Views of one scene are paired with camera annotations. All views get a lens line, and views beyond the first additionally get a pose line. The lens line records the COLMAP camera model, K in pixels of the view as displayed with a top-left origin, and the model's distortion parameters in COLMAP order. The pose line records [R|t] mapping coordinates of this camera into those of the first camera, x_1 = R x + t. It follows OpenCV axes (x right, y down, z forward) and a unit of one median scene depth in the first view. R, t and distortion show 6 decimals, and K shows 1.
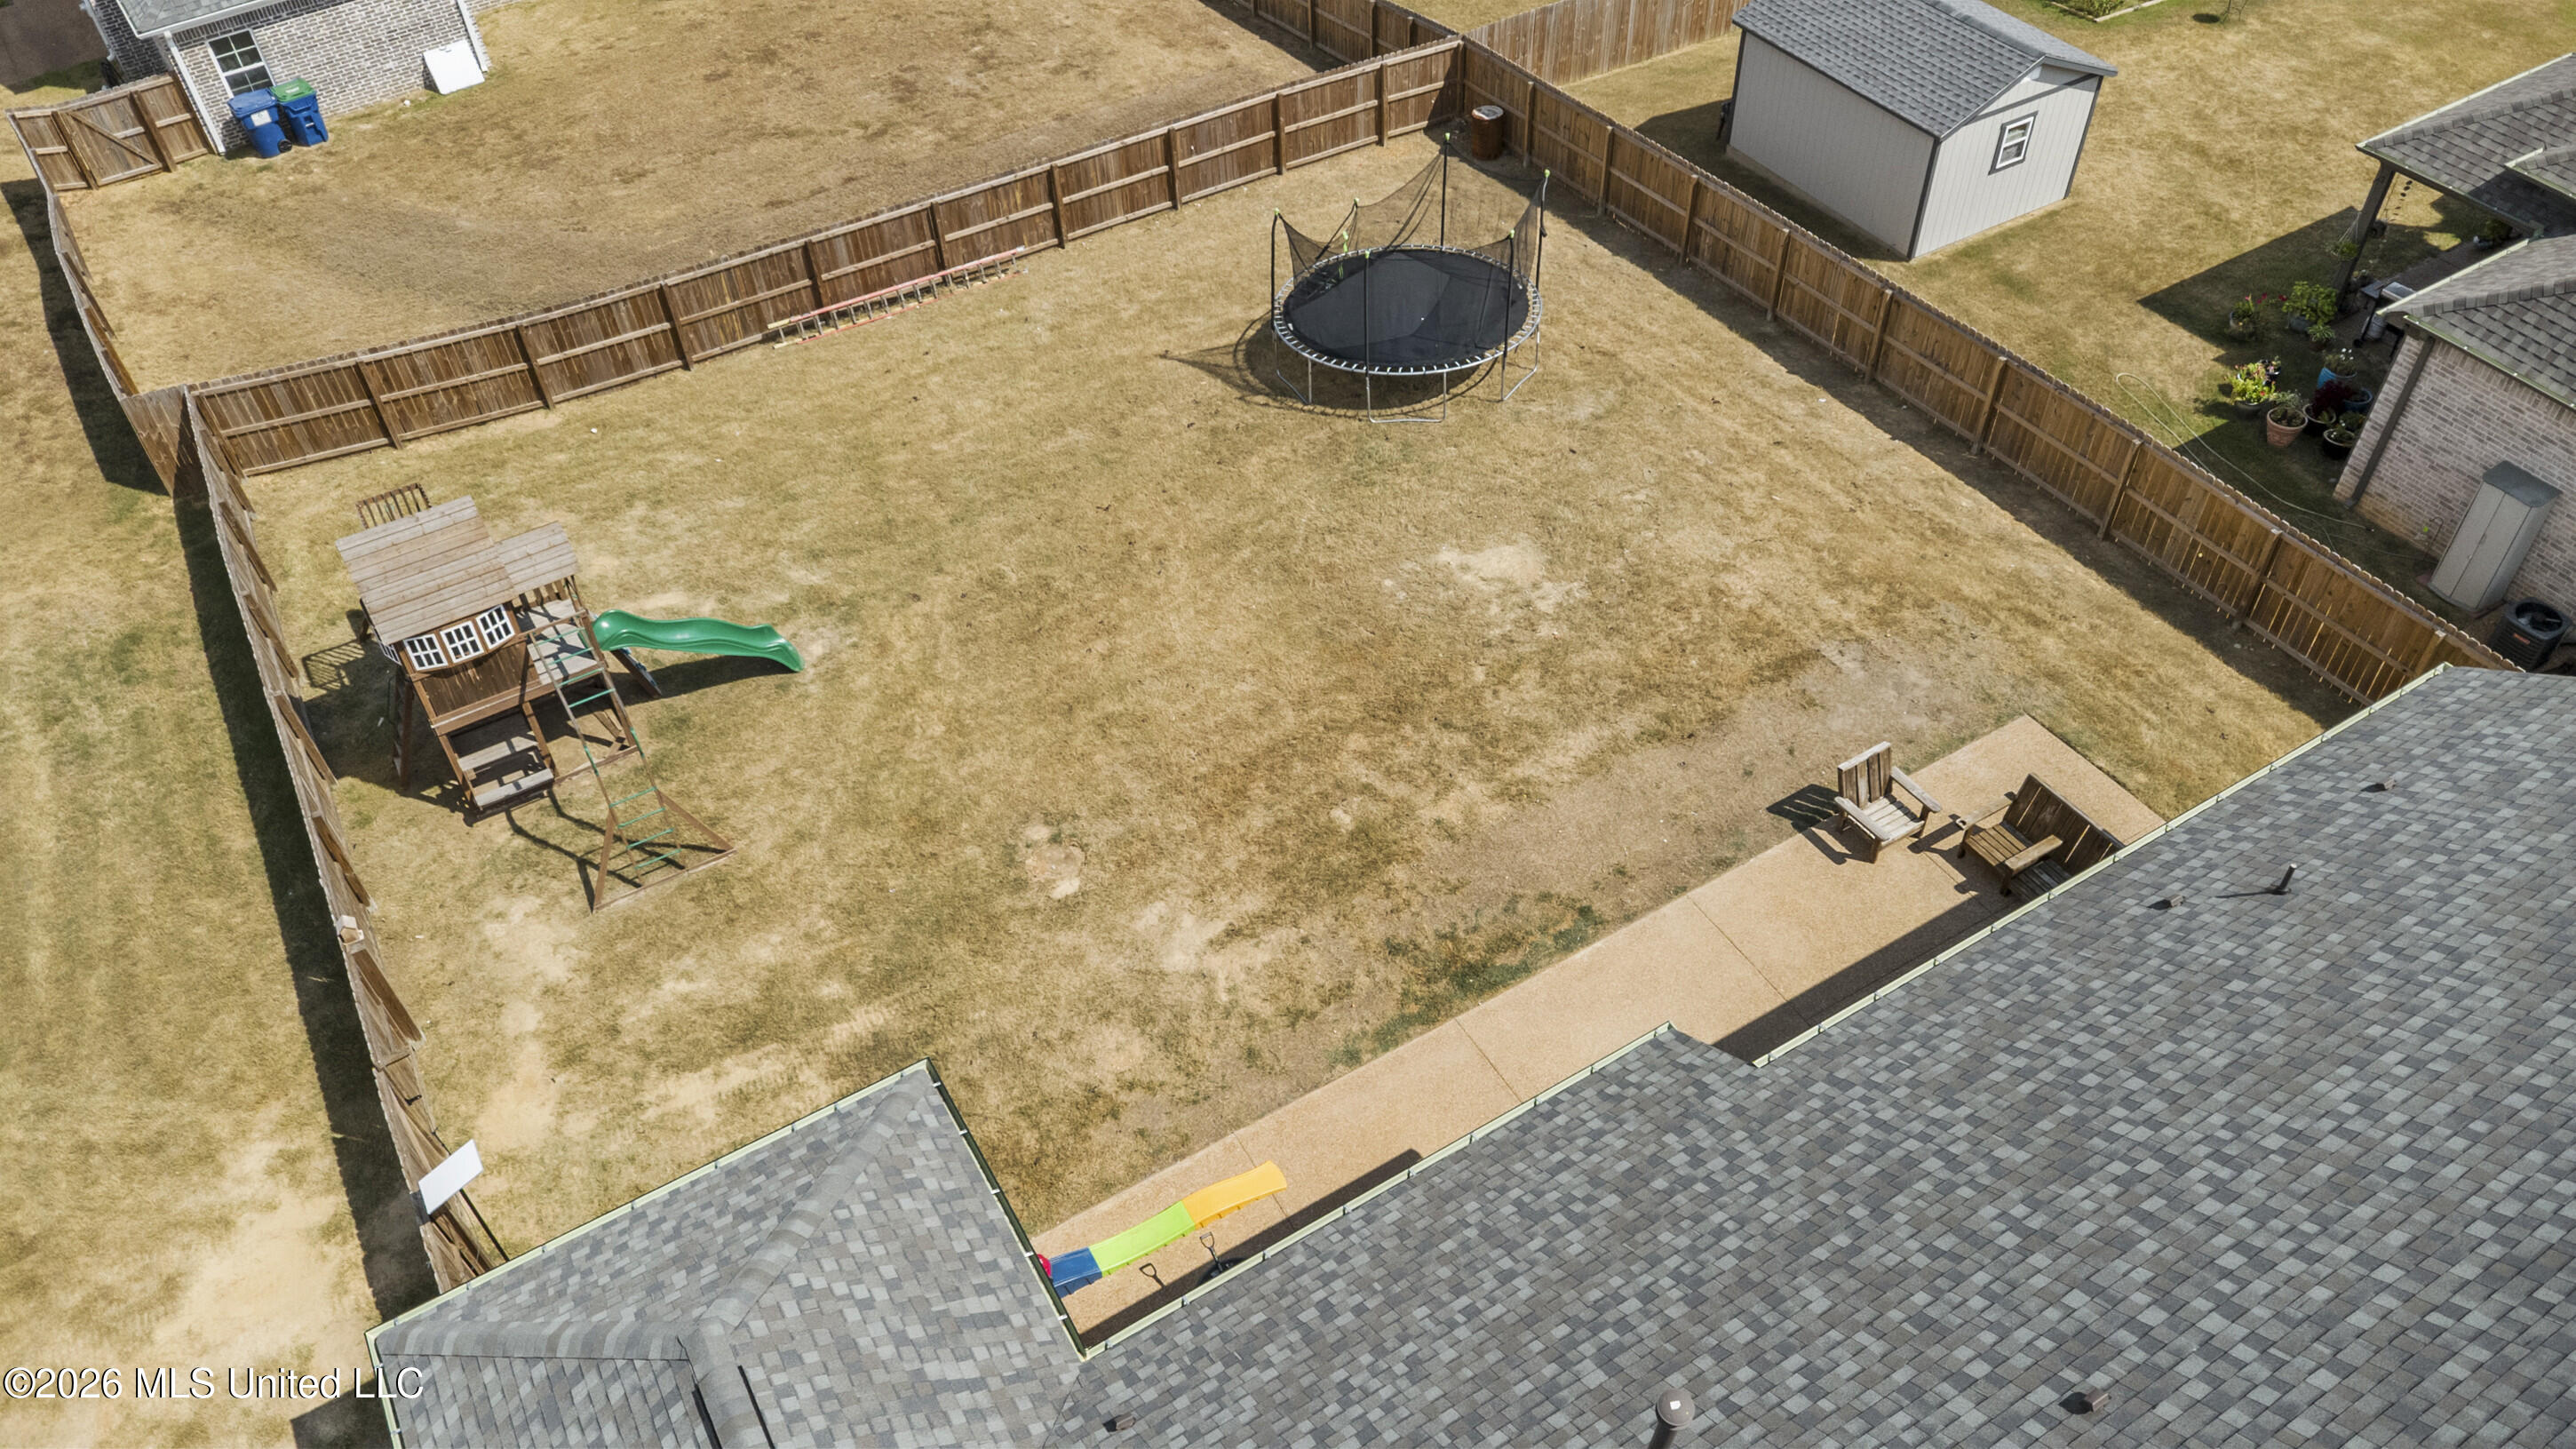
lens RADIAL K [[1824.7, 0, 1286.3], [0, 1824.7, 731.4], [0, 0, 1]] dist [-0.003451, -0.008218]
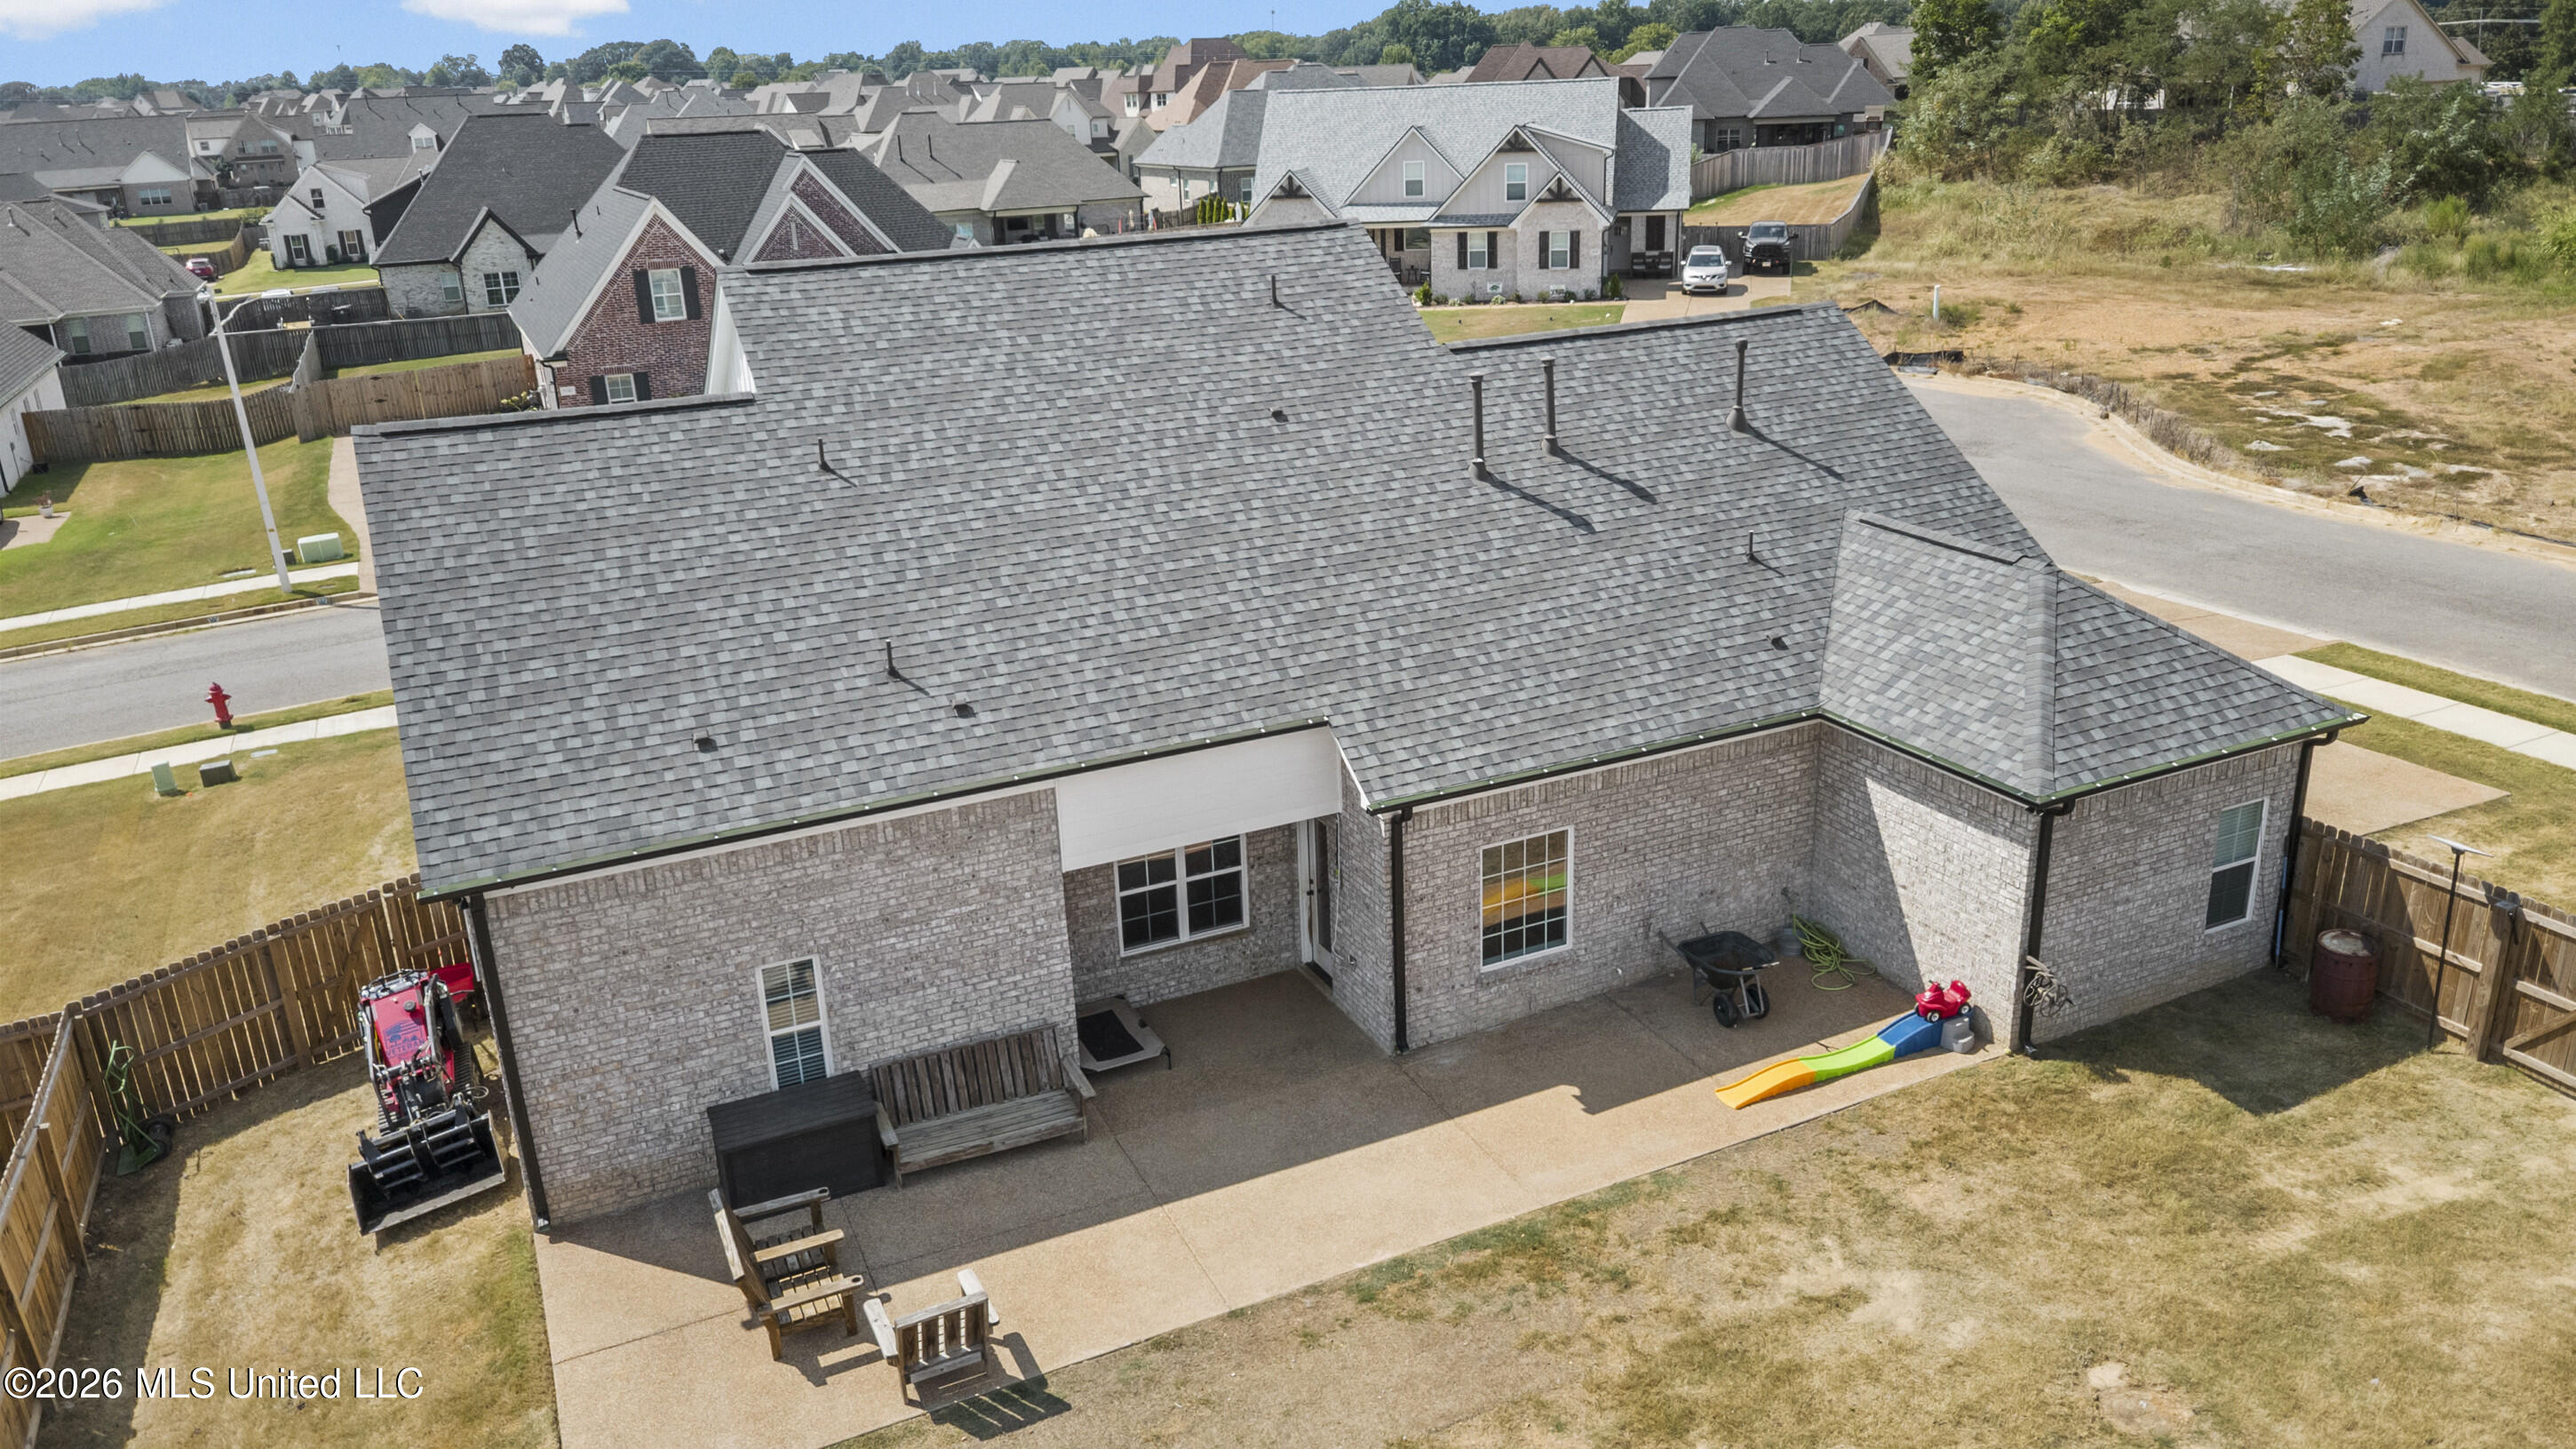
lens RADIAL K [[1824.7, 0, 1277.3], [0, 1824.7, 717.1], [0, 0, 1]] dist [-0.003451, -0.008218]
pose [[-0.992267, 0.040923, 0.117179, 0.105016], [0.123504, 0.419460, 0.899333, -0.715293], [-0.012349, 0.906851, -0.421270, 1.133794]]
